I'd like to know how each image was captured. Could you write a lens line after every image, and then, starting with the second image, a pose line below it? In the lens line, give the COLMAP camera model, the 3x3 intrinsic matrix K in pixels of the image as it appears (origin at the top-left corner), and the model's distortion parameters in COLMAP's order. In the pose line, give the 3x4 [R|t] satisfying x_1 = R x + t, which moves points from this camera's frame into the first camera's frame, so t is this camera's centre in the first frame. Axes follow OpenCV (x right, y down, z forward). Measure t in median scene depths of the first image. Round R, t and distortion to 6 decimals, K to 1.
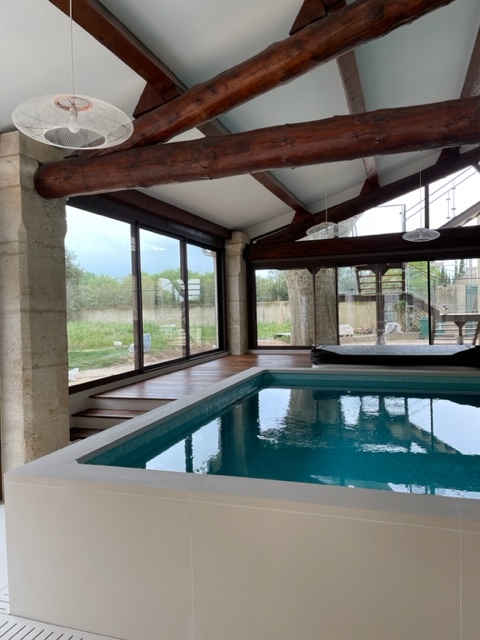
lens RADIAL K [[488.7, 0, 240.0], [0, 488.7, 320.0], [0, 0, 1]] dist [0.119763, -0.162827]
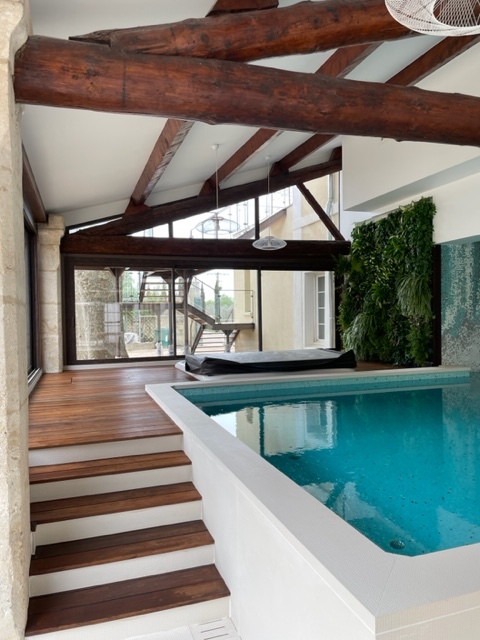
lens RADIAL K [[488.7, 0, 240.0], [0, 488.7, 320.0], [0, 0, 1]] dist [0.119763, -0.162827]
pose [[0.793661, 0.005611, 0.608334, -0.263753], [0.009598, 0.999718, -0.021742, 0.007705], [-0.608285, 0.023094, 0.793383, 0.205963]]
